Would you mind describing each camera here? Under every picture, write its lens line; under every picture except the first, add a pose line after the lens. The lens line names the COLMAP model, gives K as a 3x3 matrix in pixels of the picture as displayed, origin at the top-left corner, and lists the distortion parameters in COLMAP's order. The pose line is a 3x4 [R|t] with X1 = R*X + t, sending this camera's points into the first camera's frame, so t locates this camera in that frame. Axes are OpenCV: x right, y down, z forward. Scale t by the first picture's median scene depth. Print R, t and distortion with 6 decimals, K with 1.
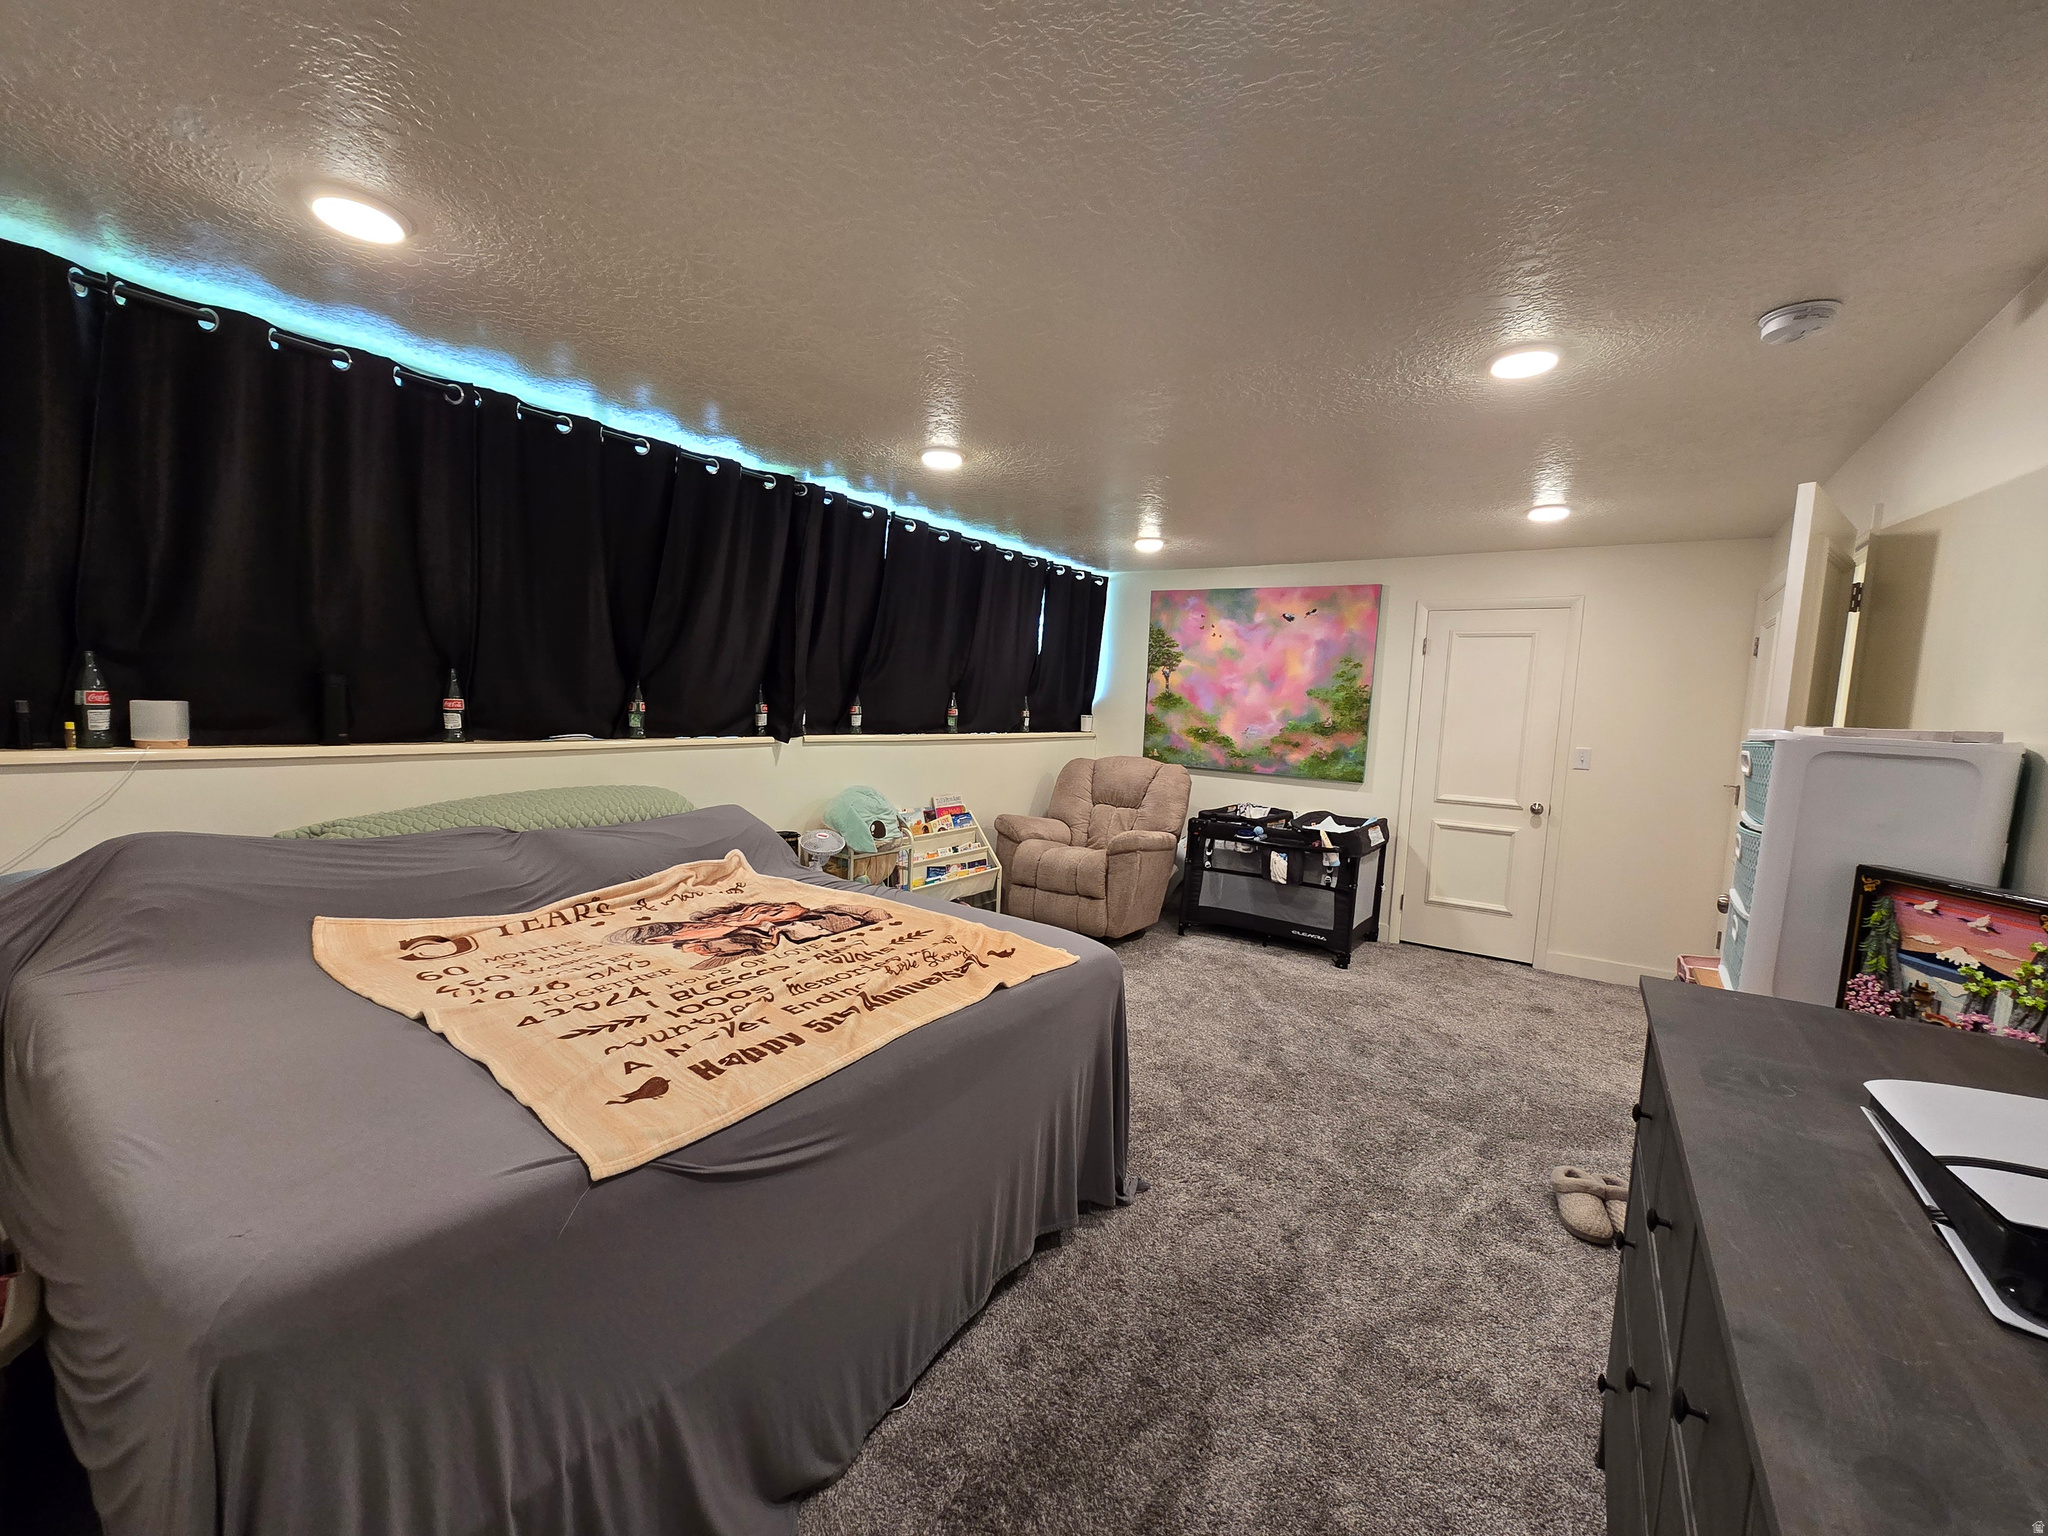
lens RADIAL K [[842.3, 0, 1020.6], [0, 842.3, 780.7], [0, 0, 1]] dist [-0.000812, -0.000084]
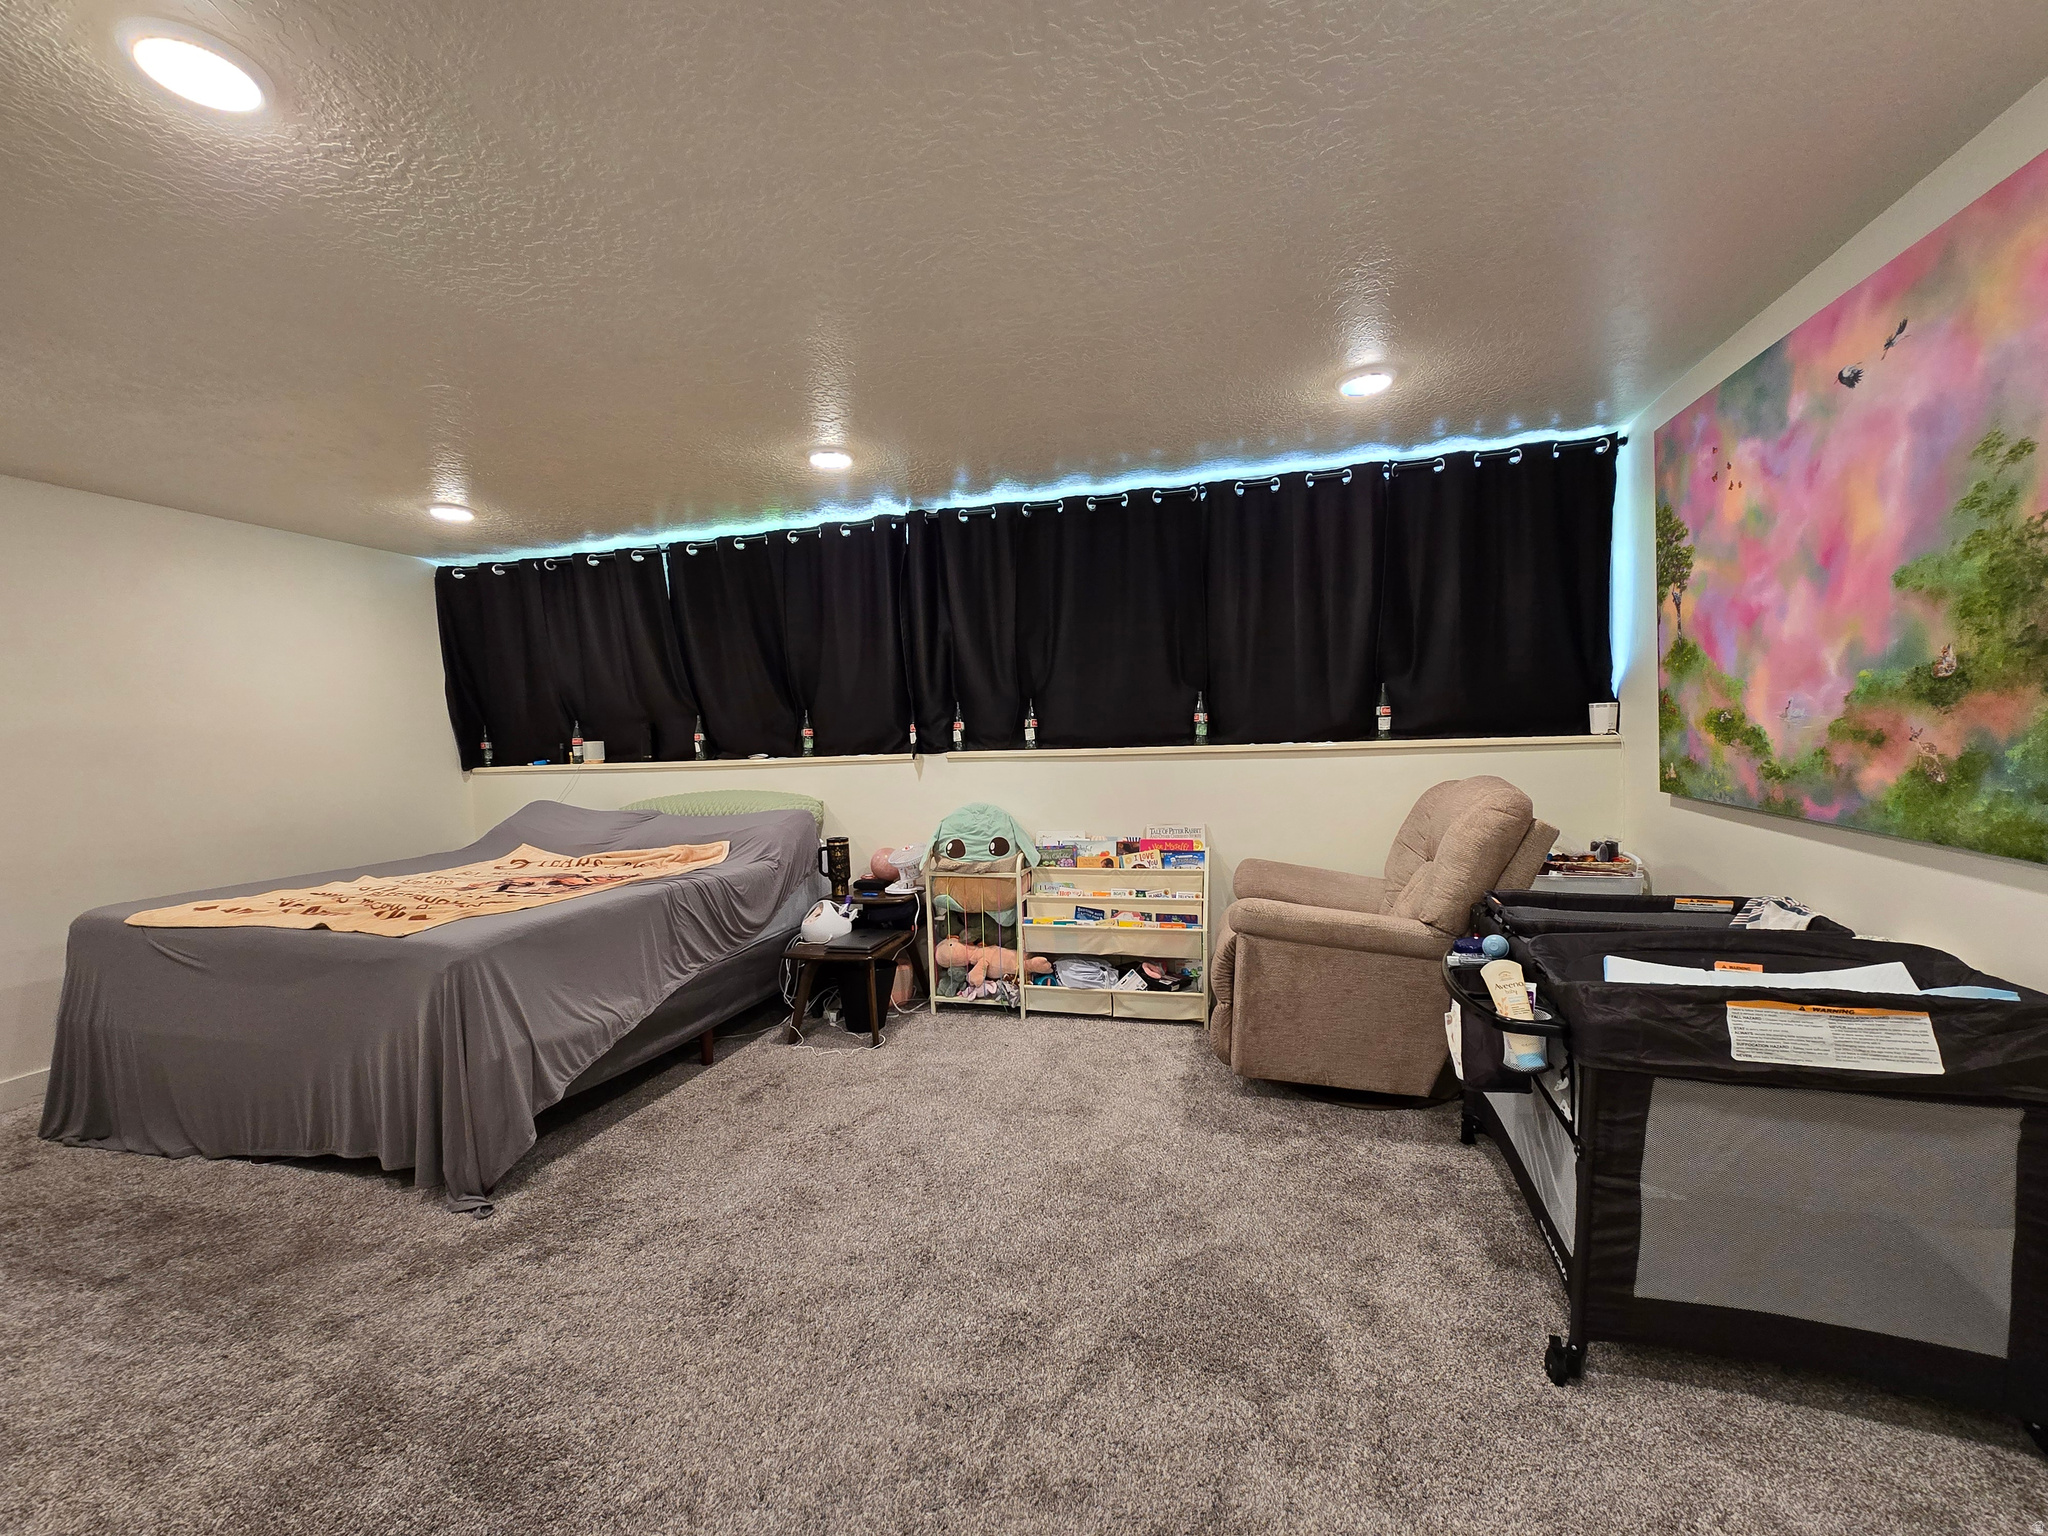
lens RADIAL K [[842.3, 0, 1020.6], [0, 842.3, 780.7], [0, 0, 1]] dist [-0.000812, -0.000084]
pose [[0.297067, -0.000451, -0.954857, 0.561872], [-0.044354, 0.998914, -0.014271, -0.005861], [0.953826, 0.046591, 0.296724, 0.587526]]
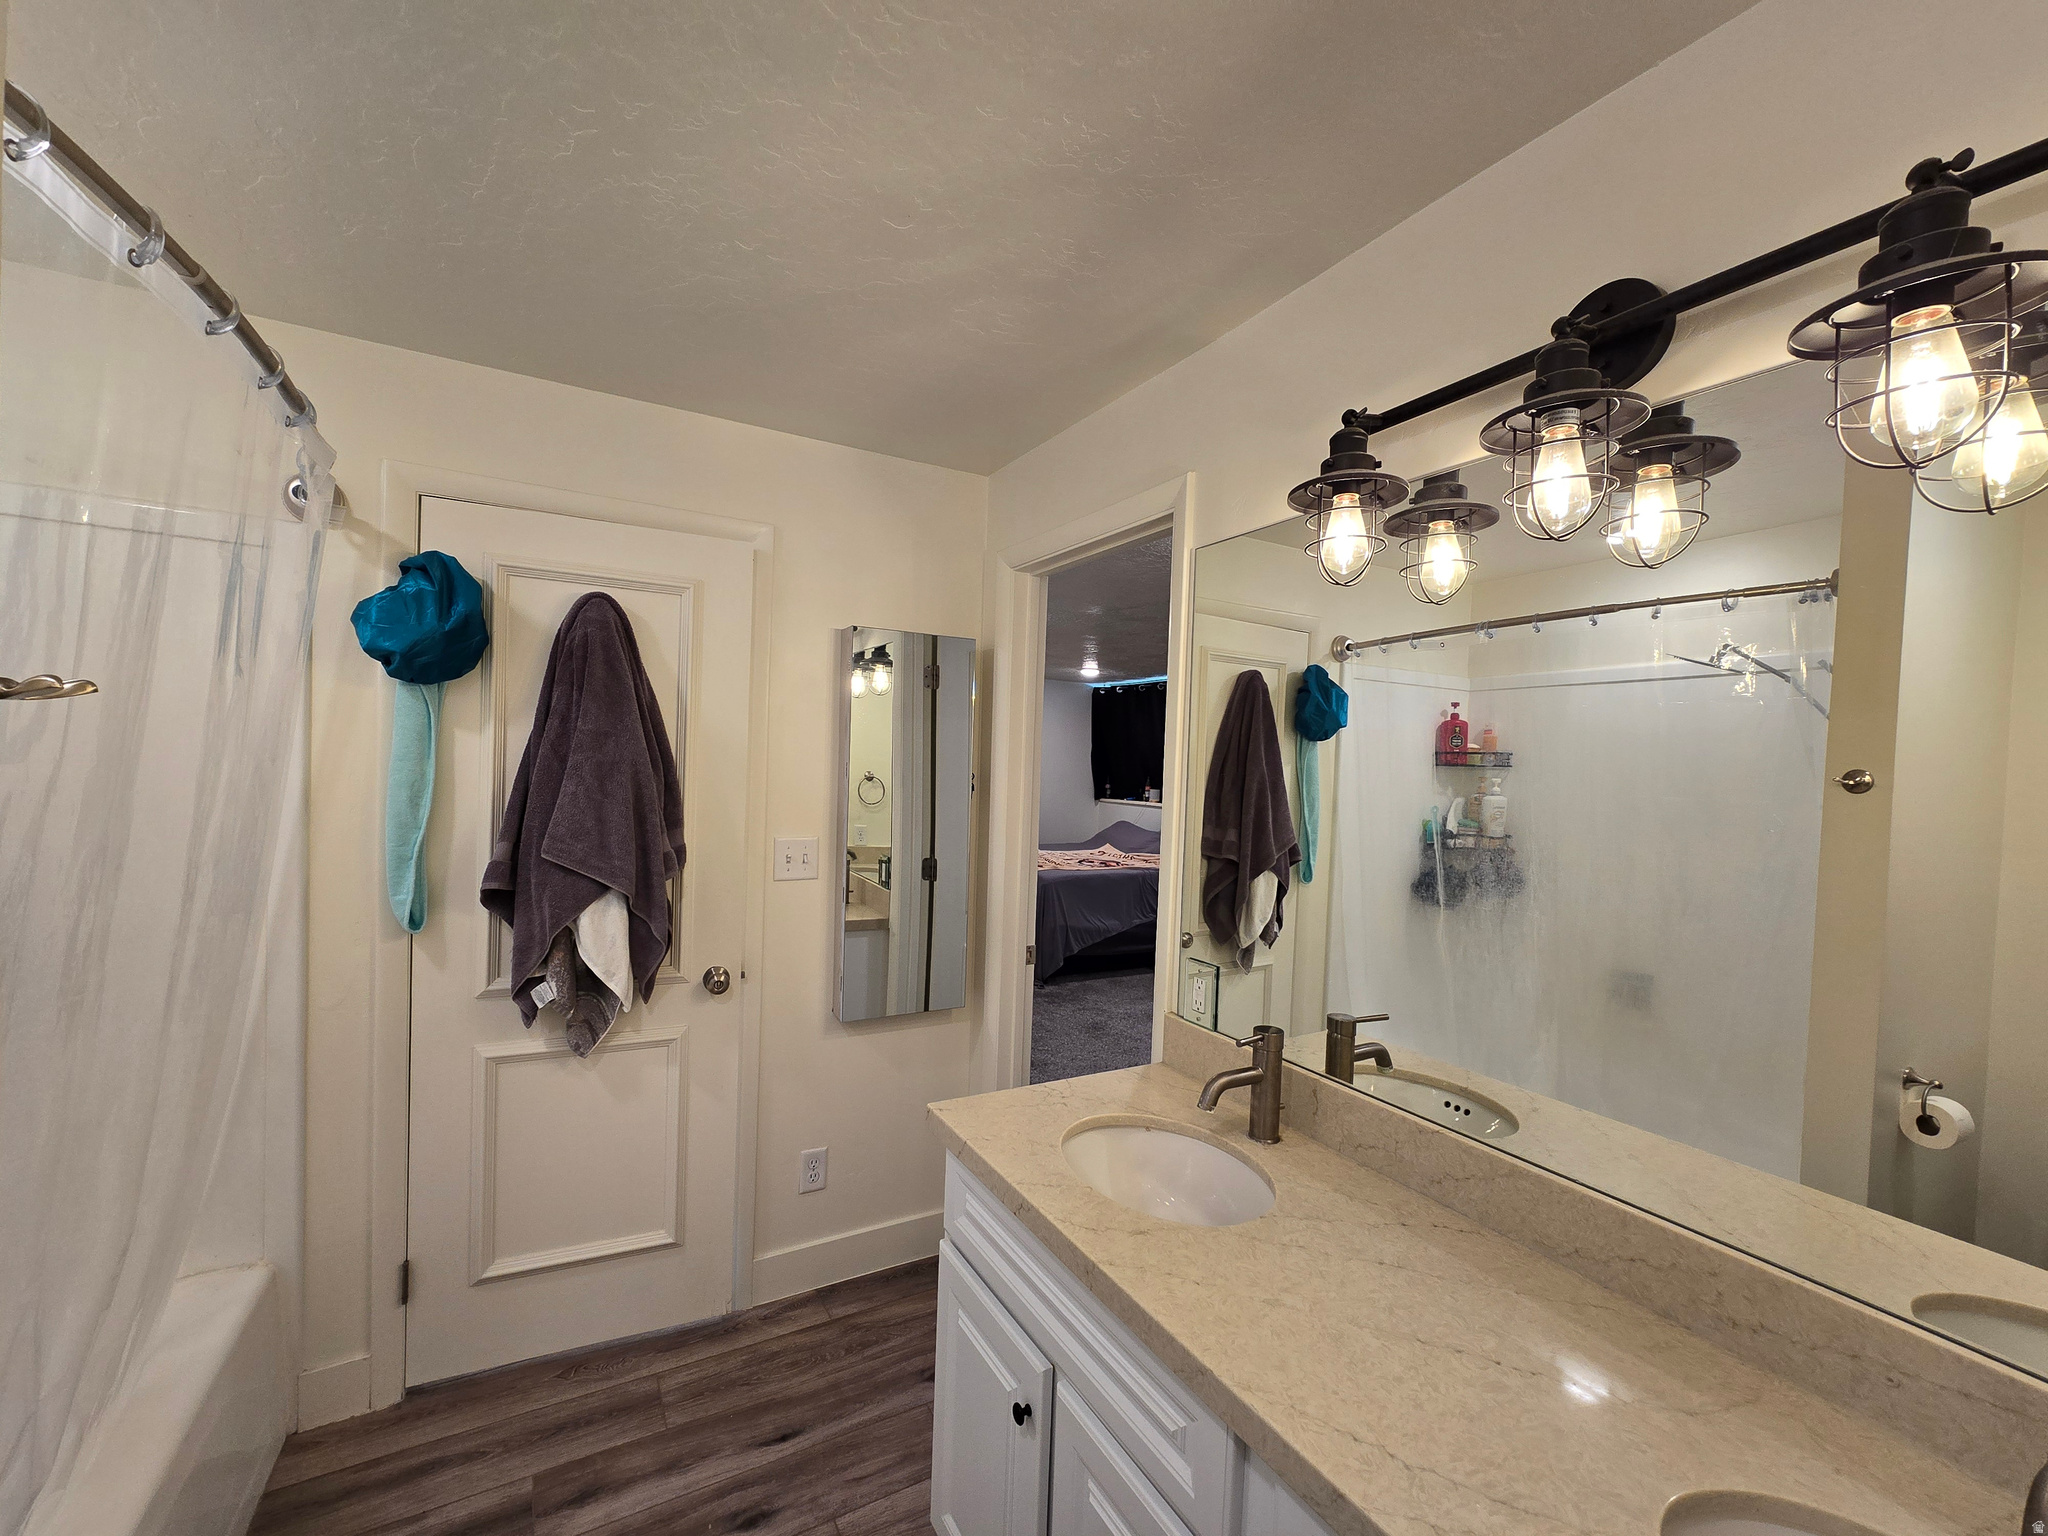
lens RADIAL K [[842.3, 0, 1020.6], [0, 842.3, 780.7], [0, 0, 1]] dist [-0.000812, -0.000084]
pose [[-0.447960, -0.042582, -0.893039, 1.040369], [-0.136655, 0.990389, 0.021324, -0.054984], [0.883548, 0.131590, -0.449474, 0.886064]]
